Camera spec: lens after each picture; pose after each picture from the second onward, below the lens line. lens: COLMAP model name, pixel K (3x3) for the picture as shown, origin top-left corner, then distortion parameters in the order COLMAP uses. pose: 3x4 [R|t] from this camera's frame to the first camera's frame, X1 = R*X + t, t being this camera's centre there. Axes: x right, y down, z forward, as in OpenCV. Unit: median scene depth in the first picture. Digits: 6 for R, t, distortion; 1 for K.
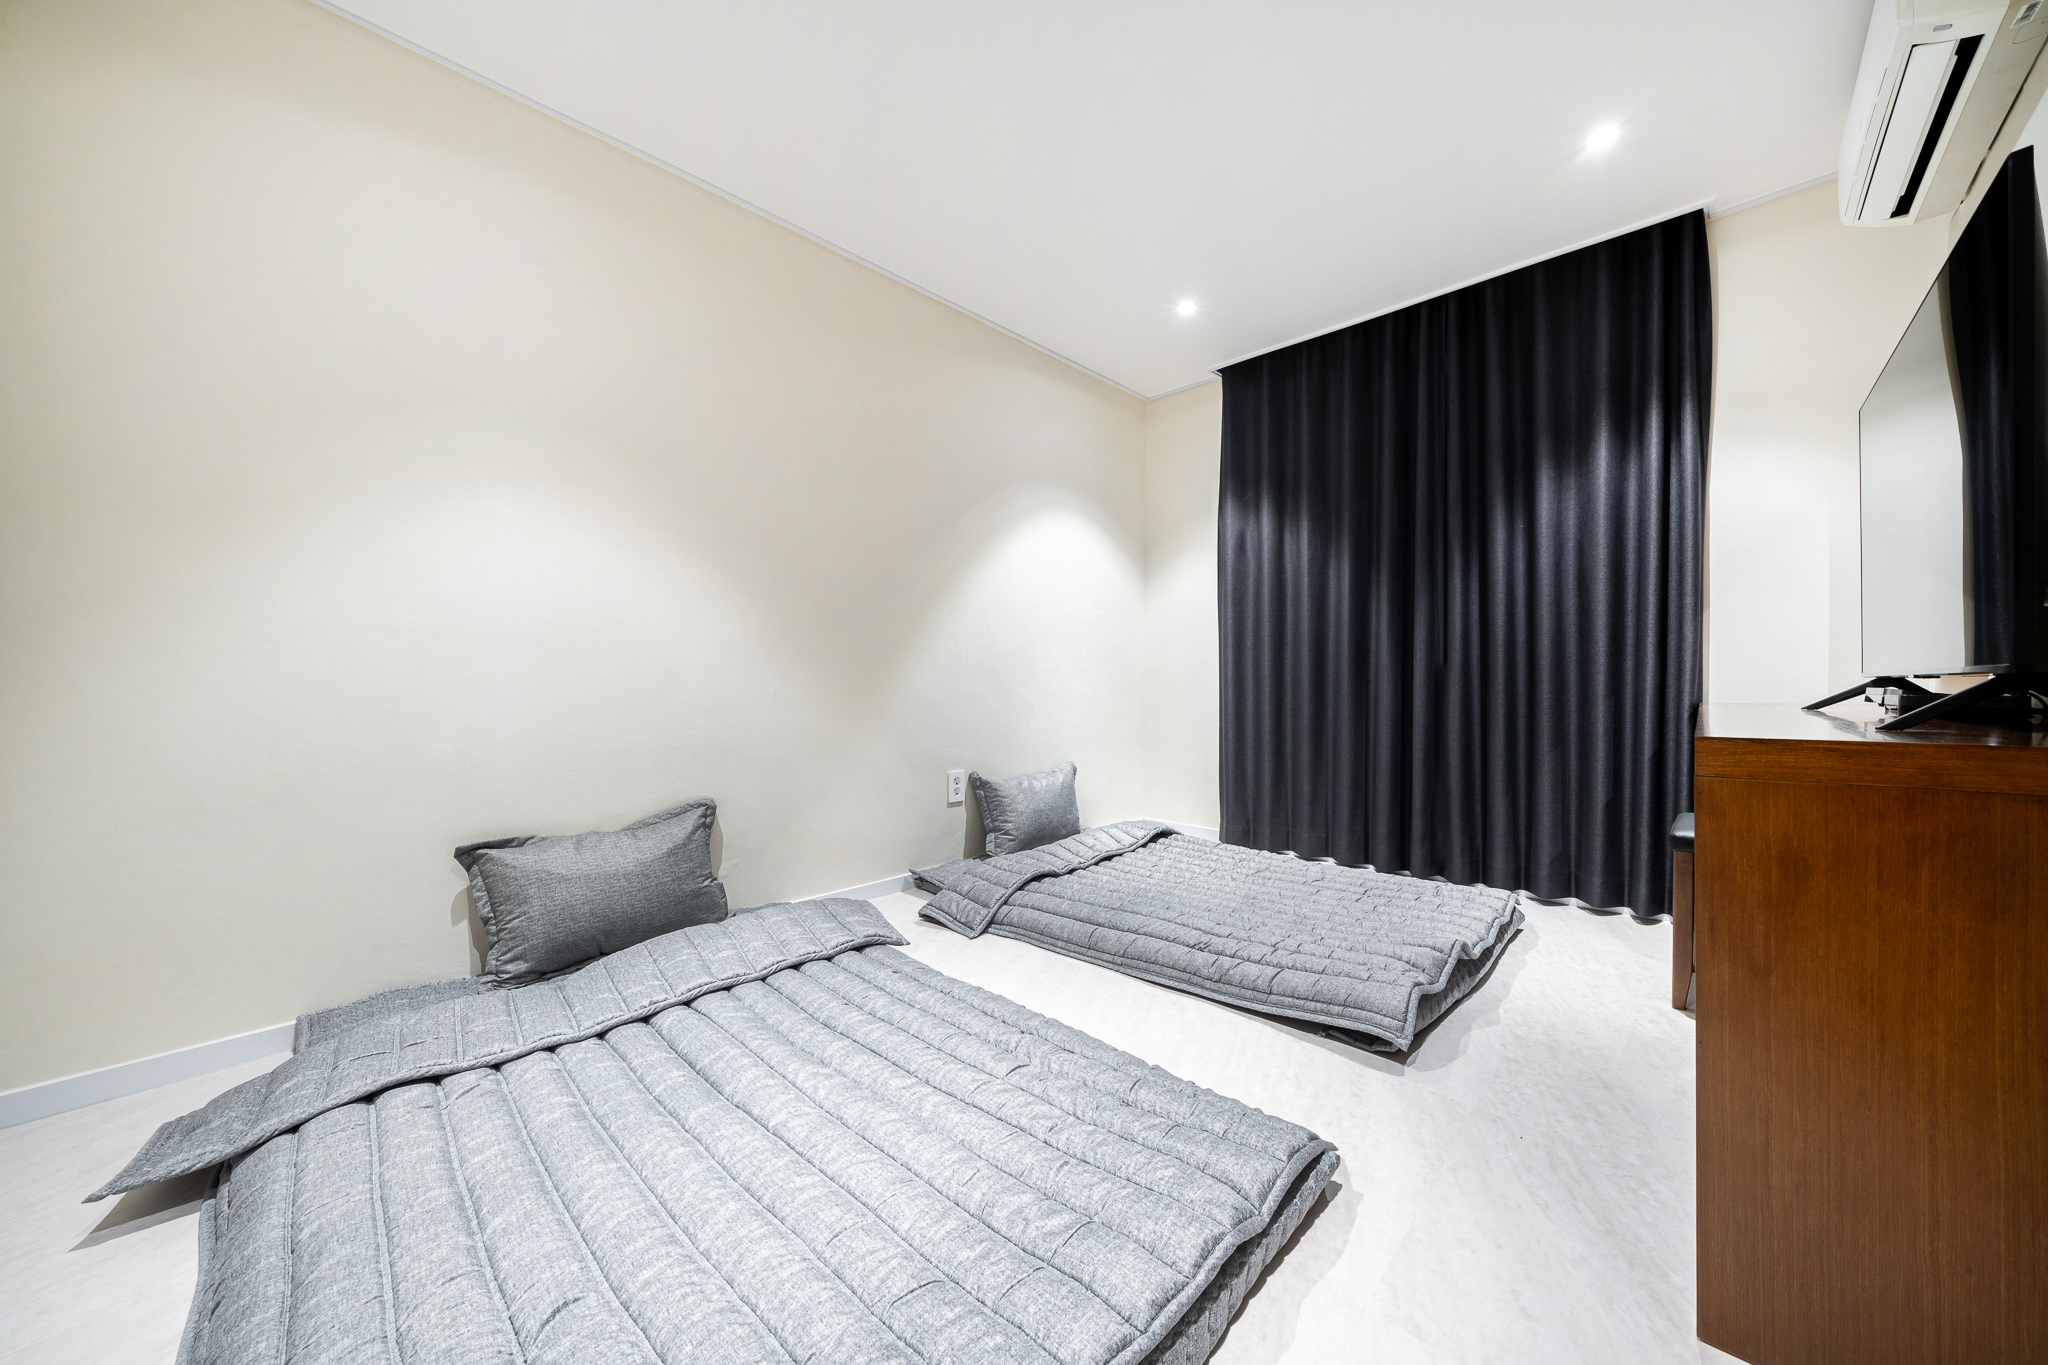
lens RADIAL K [[719.9, 0, 1024.0], [0, 719.9, 682.5], [0, 0, 1]] dist [-0.027869, 0.000045]
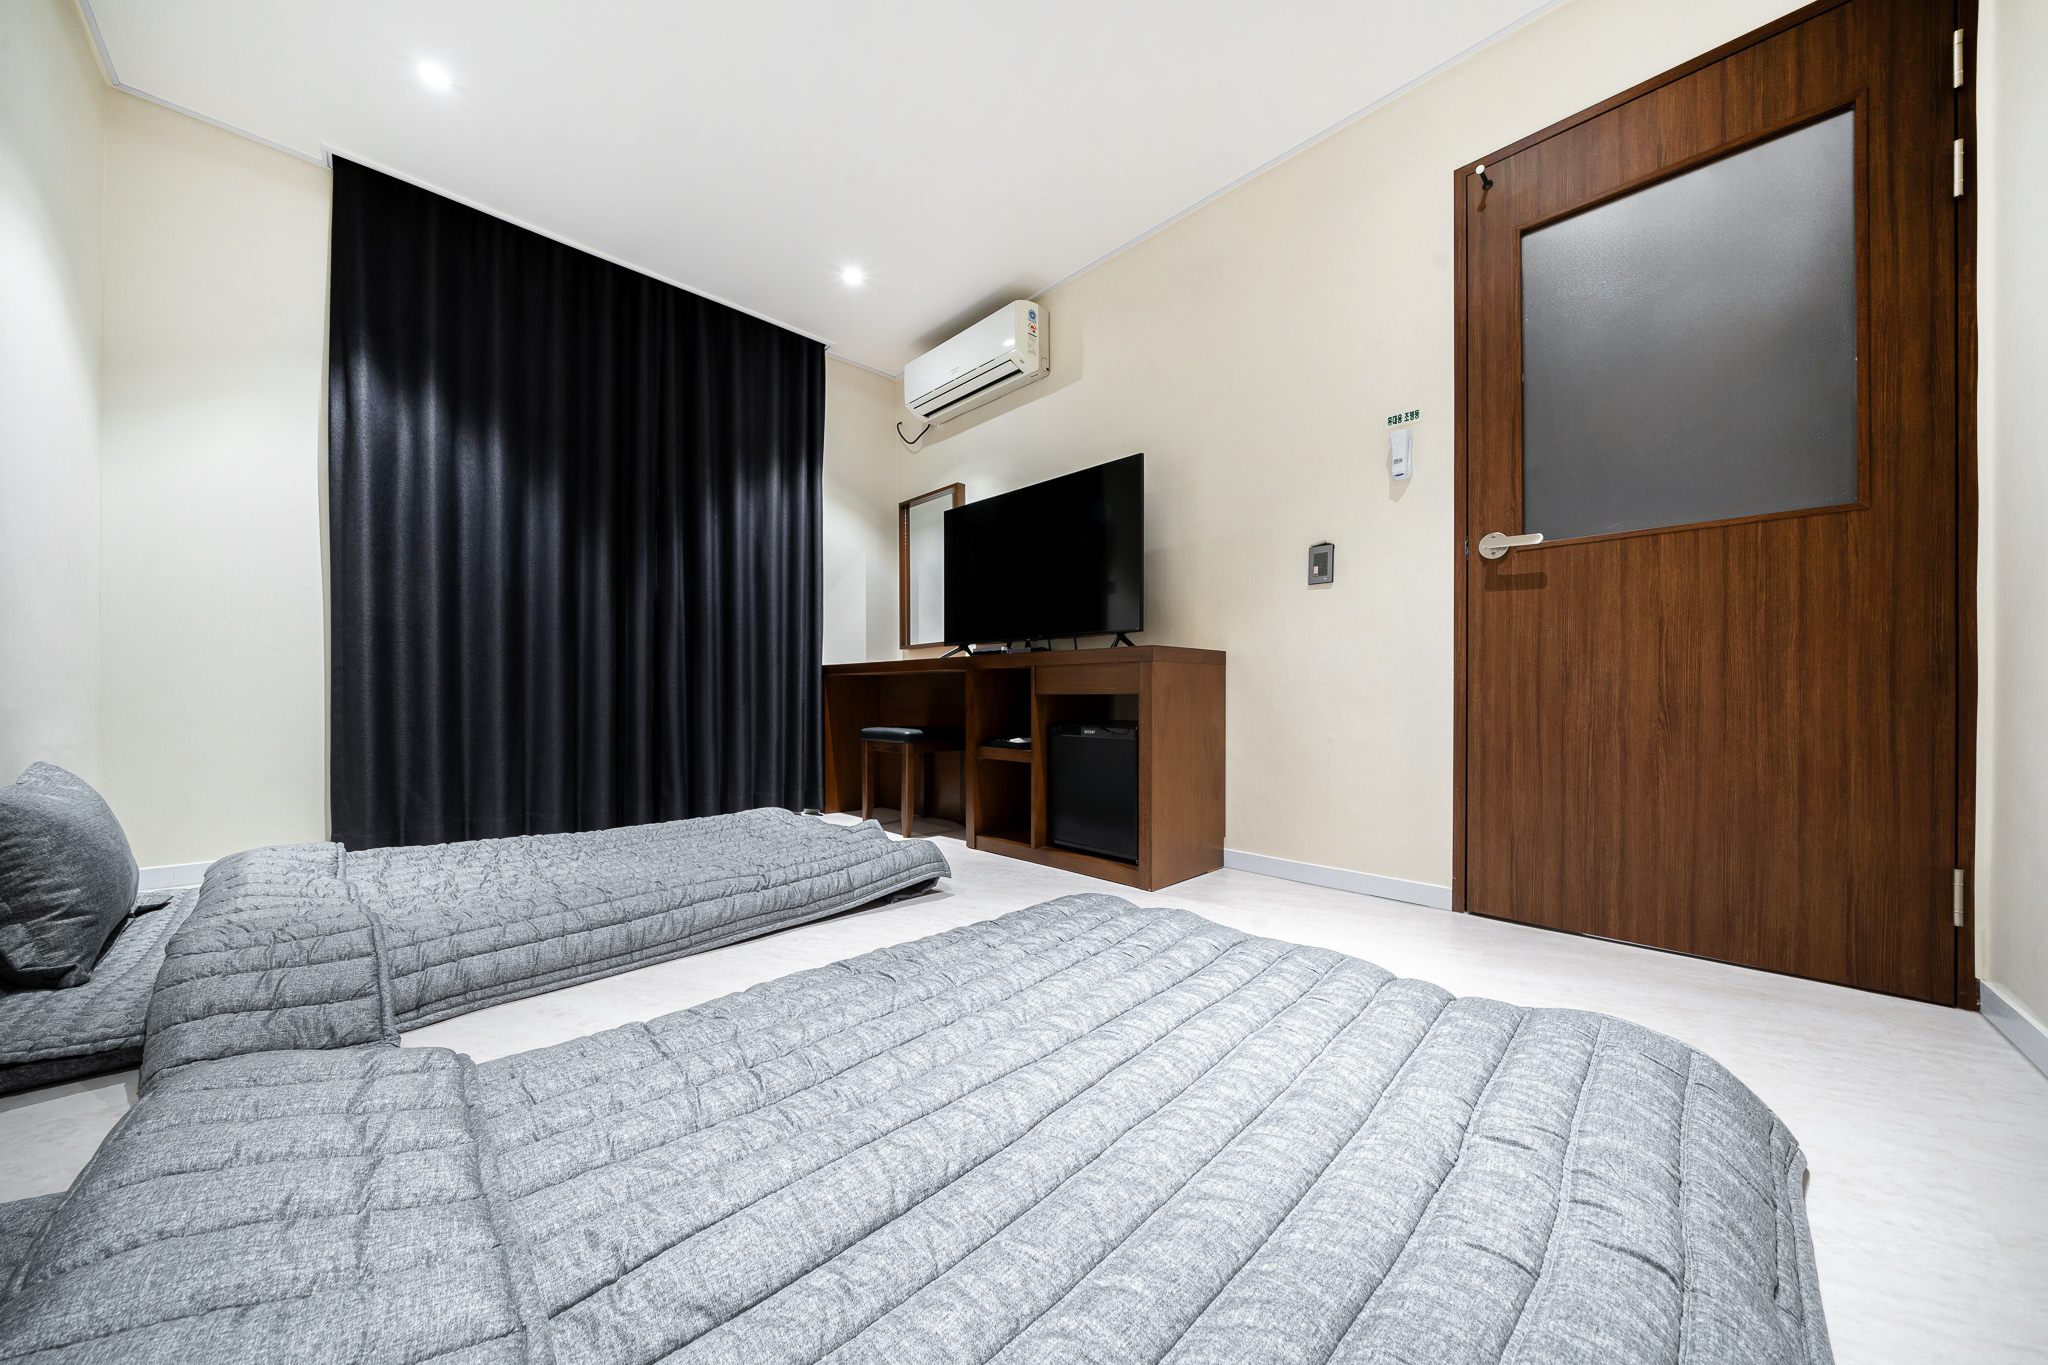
lens RADIAL K [[688.9, 0, 1013.1], [0, 688.9, 686.8], [0, 0, 1]] dist [-0.000116, -0.000078]
pose [[0.034618, -0.004190, 0.999392, -0.575129], [-0.028994, 0.999566, 0.005195, 0.065384], [-0.998980, -0.029156, 0.034481, 0.524676]]
